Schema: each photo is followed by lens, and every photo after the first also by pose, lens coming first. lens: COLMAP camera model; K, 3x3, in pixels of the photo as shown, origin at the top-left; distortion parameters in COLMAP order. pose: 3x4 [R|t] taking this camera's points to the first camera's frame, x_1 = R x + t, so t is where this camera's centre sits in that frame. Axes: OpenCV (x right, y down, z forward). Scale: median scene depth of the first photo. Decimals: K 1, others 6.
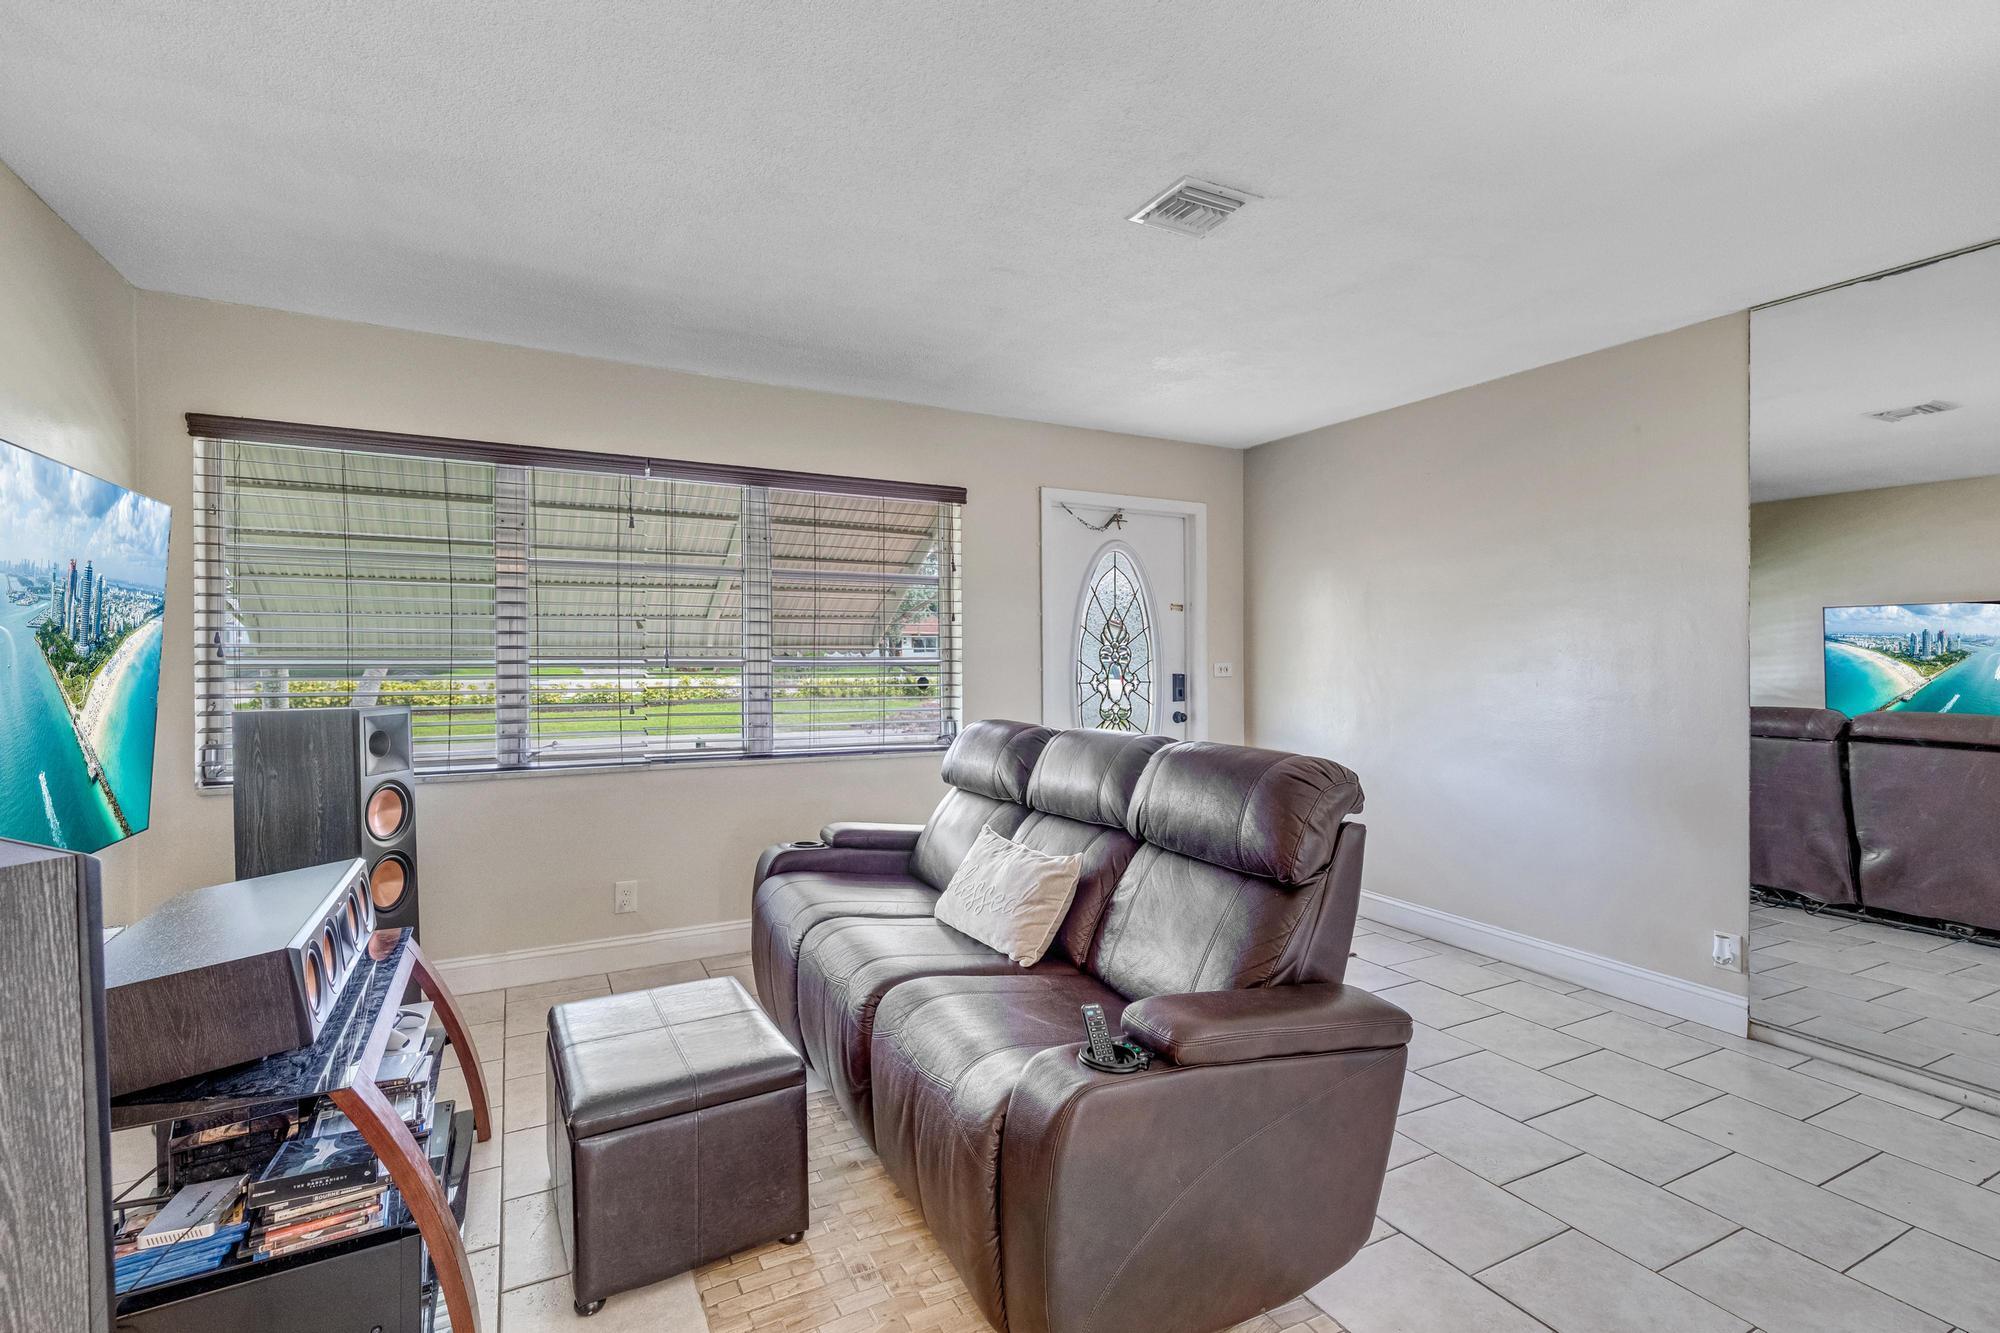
lens RADIAL K [[922.2, 0, 994.6], [0, 922.2, 672.3], [0, 0, 1]] dist [0.007241, 0.000492]
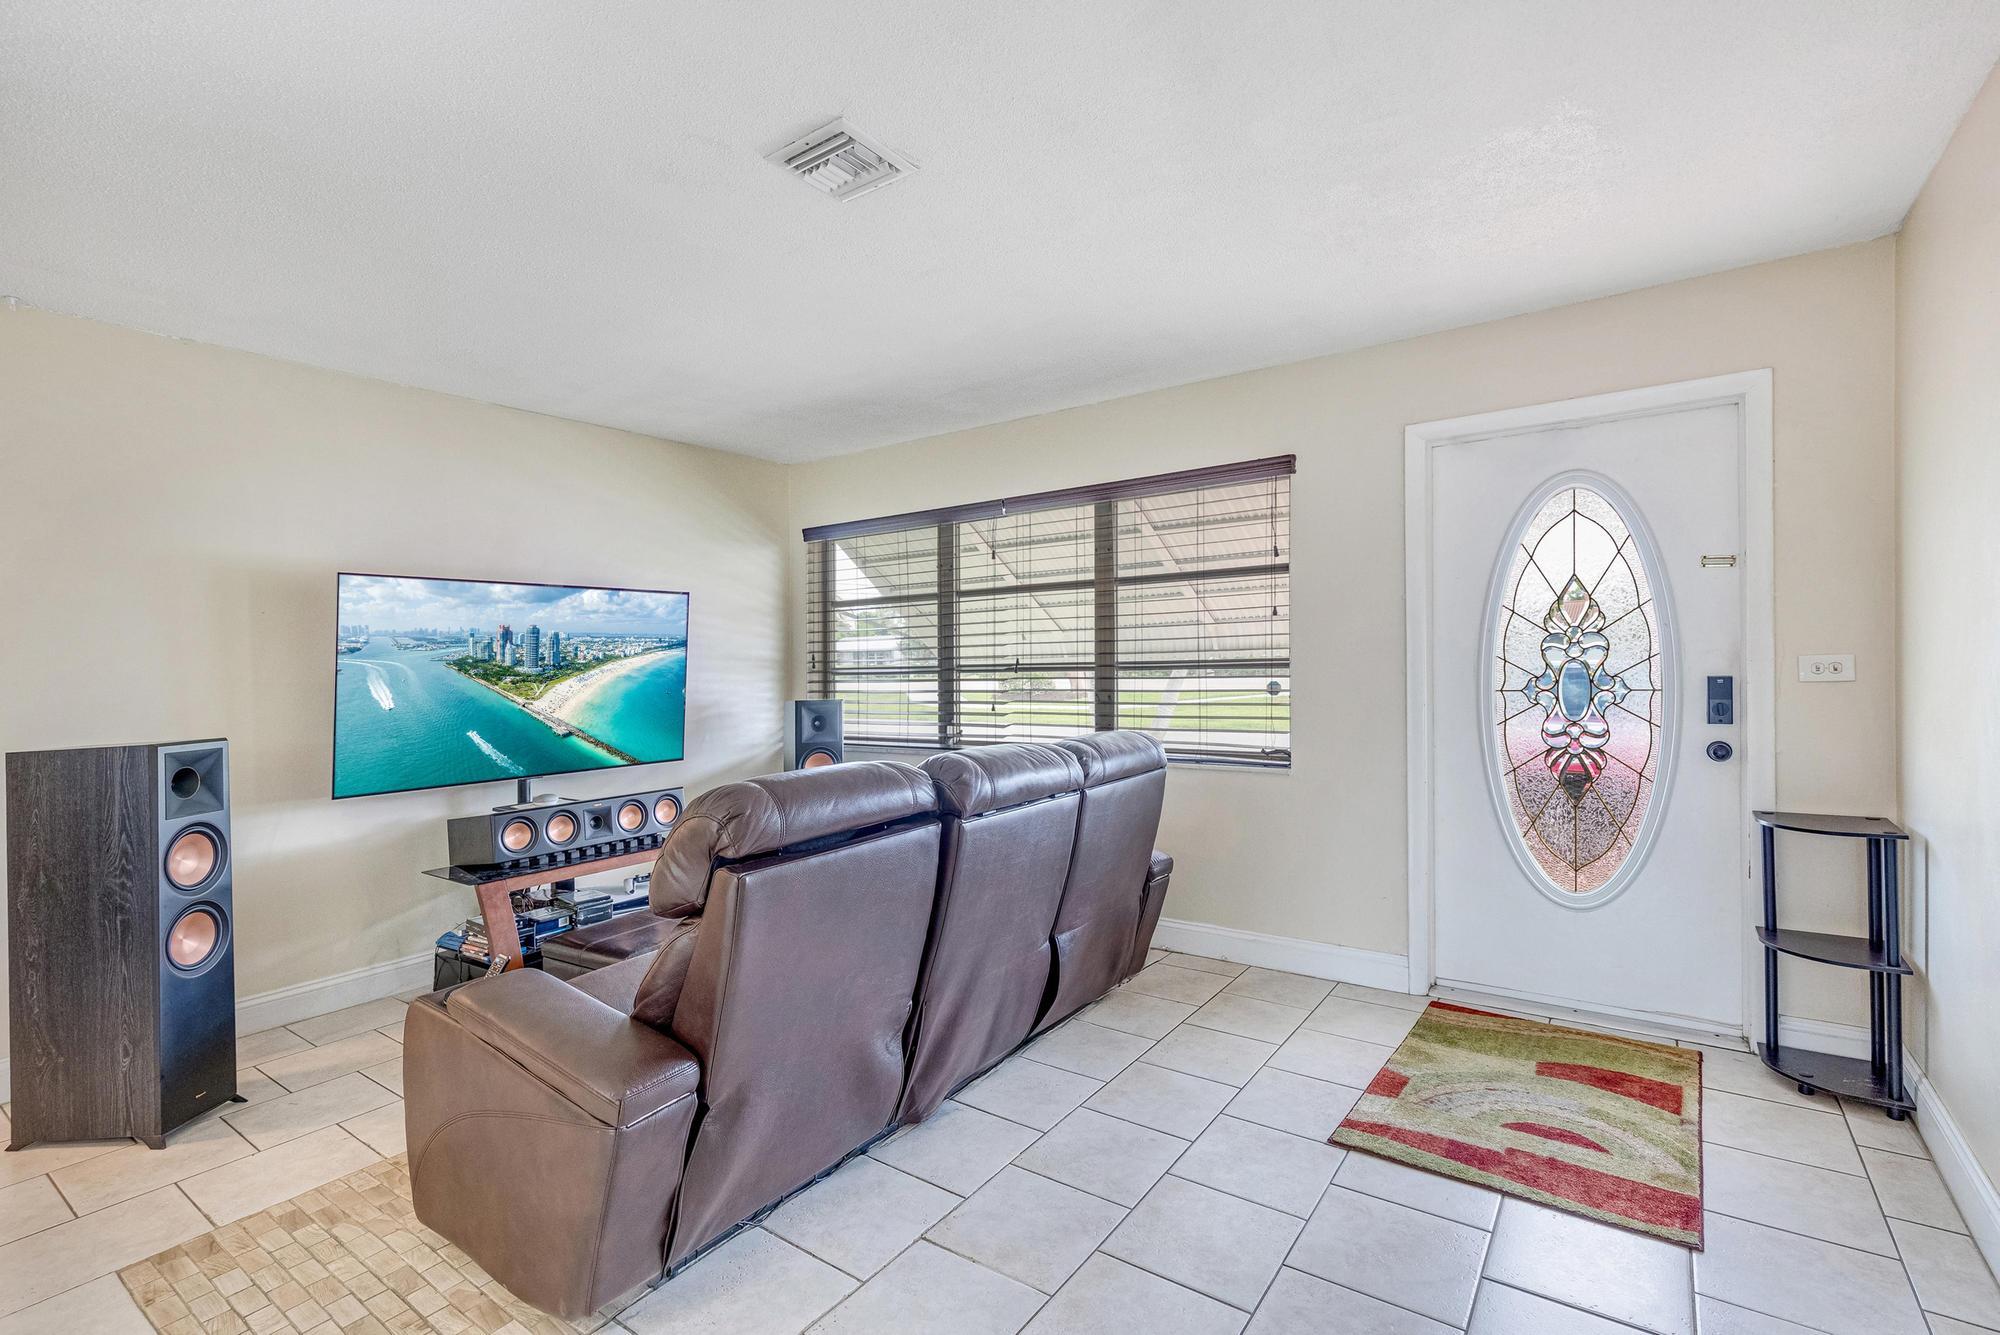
lens RADIAL K [[922.2, 0, 1000.6], [0, 922.2, 680.9], [0, 0, 1]] dist [0.007241, 0.000492]
pose [[0.466804, 0.009022, -0.884315, 0.840213], [0.008337, 0.999859, 0.014602, -0.013281], [0.884321, -0.014189, 0.466663, 0.551998]]
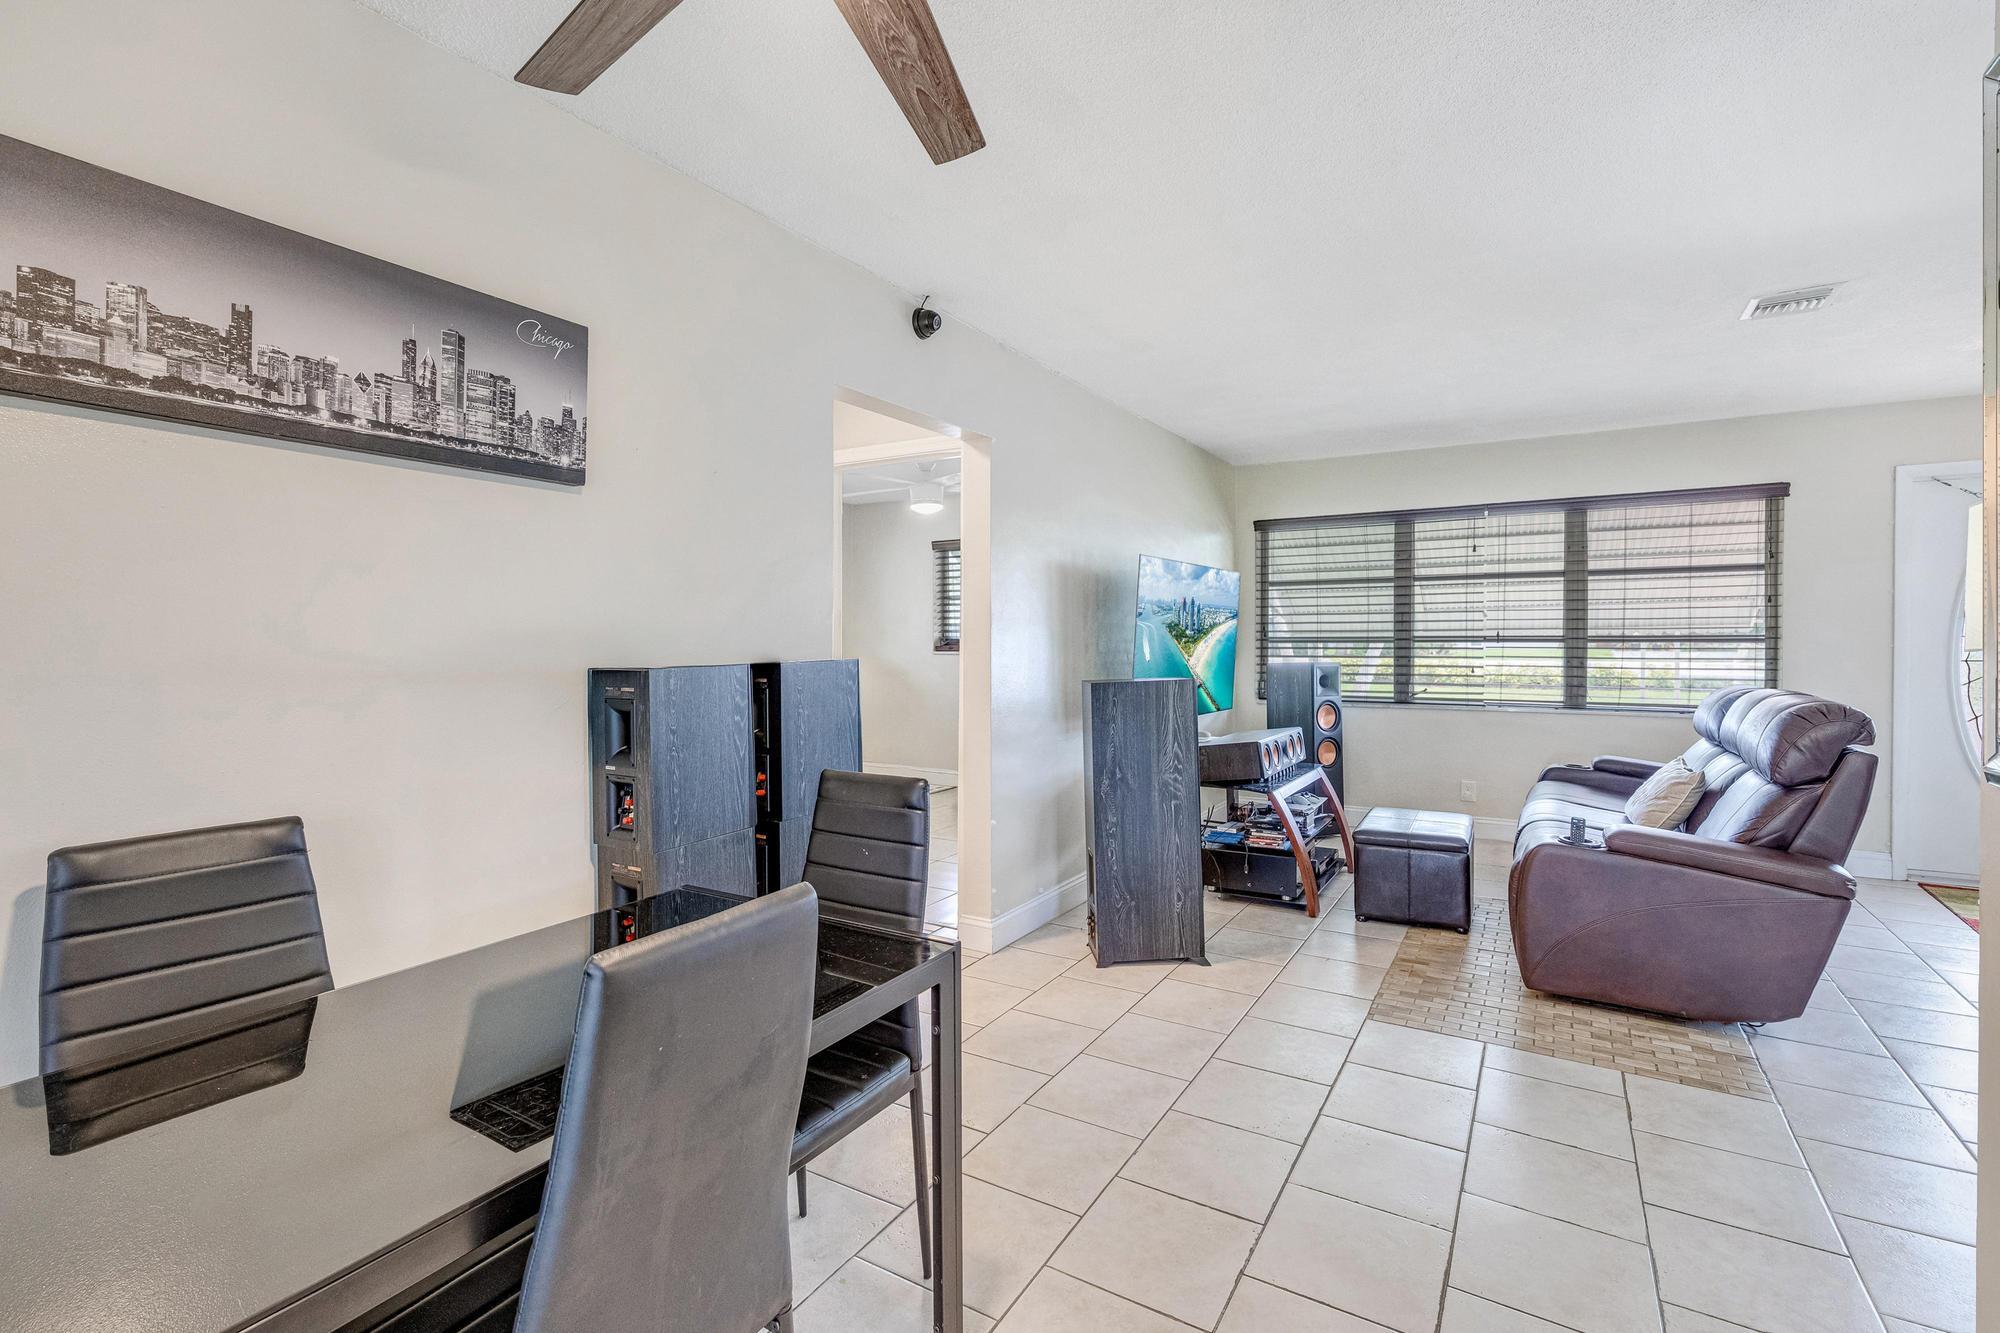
lens RADIAL K [[922.2, 0, 1015.9], [0, 922.2, 664.1], [0, 0, 1]] dist [0.007241, 0.000492]
pose [[0.532259, 0.020101, -0.846343, 0.603255], [-0.008965, 0.999796, 0.018108, 0.012632], [0.846534, -0.002051, 0.532330, -0.550307]]
